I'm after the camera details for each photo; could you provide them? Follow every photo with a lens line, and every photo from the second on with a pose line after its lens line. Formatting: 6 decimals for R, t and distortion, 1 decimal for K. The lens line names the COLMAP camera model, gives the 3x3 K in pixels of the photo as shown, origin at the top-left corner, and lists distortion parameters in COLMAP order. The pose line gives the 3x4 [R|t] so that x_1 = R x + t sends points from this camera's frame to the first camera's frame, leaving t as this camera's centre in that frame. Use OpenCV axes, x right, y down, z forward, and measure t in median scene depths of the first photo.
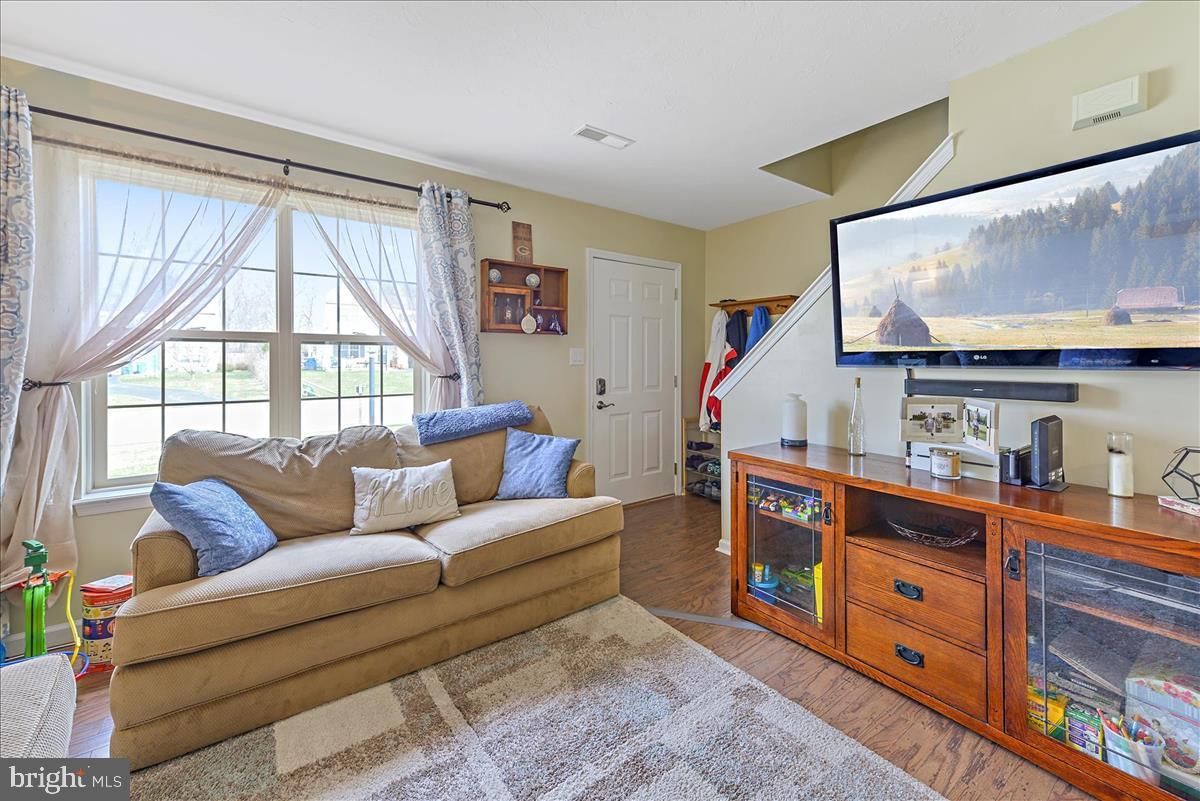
lens RADIAL K [[482.2, 0, 599.4], [0, 482.2, 363.3], [0, 0, 1]] dist [0.017329, 0.000140]
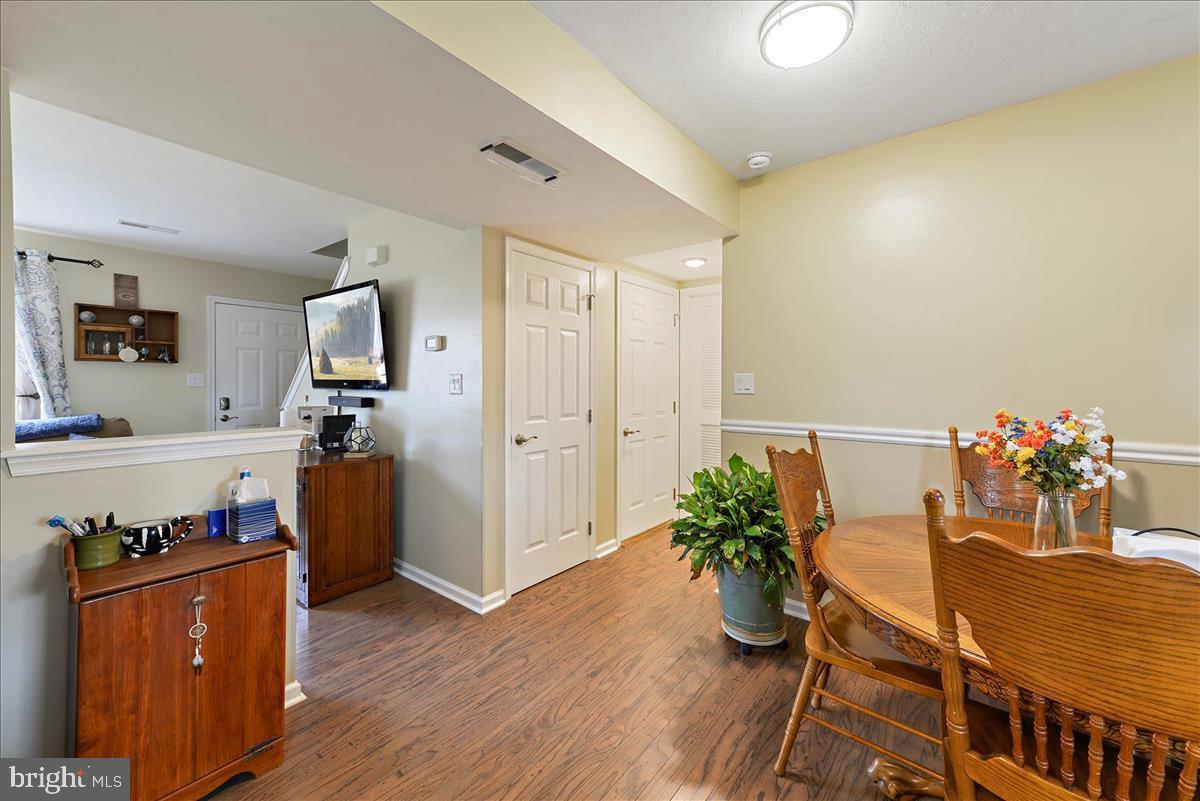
lens RADIAL K [[473.8, 0, 609.3], [0, 473.8, 382.3], [0, 0, 1]] dist [0.015718, 0.000049]
pose [[0.963541, 0.005980, 0.267495, 0.886093], [-0.005091, 0.999979, -0.004017, -0.011213], [-0.267513, 0.002509, 0.963551, -0.683808]]
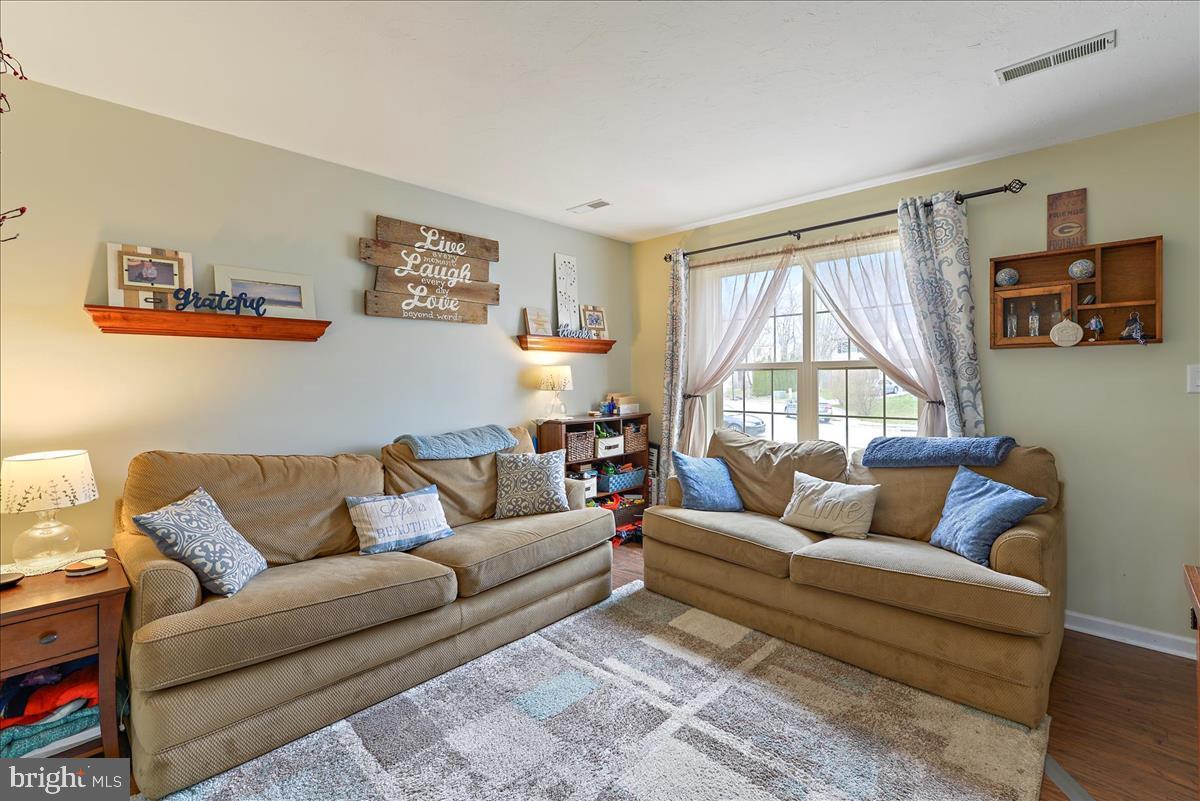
lens RADIAL K [[532.3, 0, 612.3], [0, 532.3, 381.7], [0, 0, 1]] dist [0.011288, 0.000014]
pose [[0.177158, 0.003045, -0.984178, 0.610547], [-0.001595, 0.999995, 0.002807, -0.013511], [0.984181, 0.001072, 0.177162, 0.244624]]
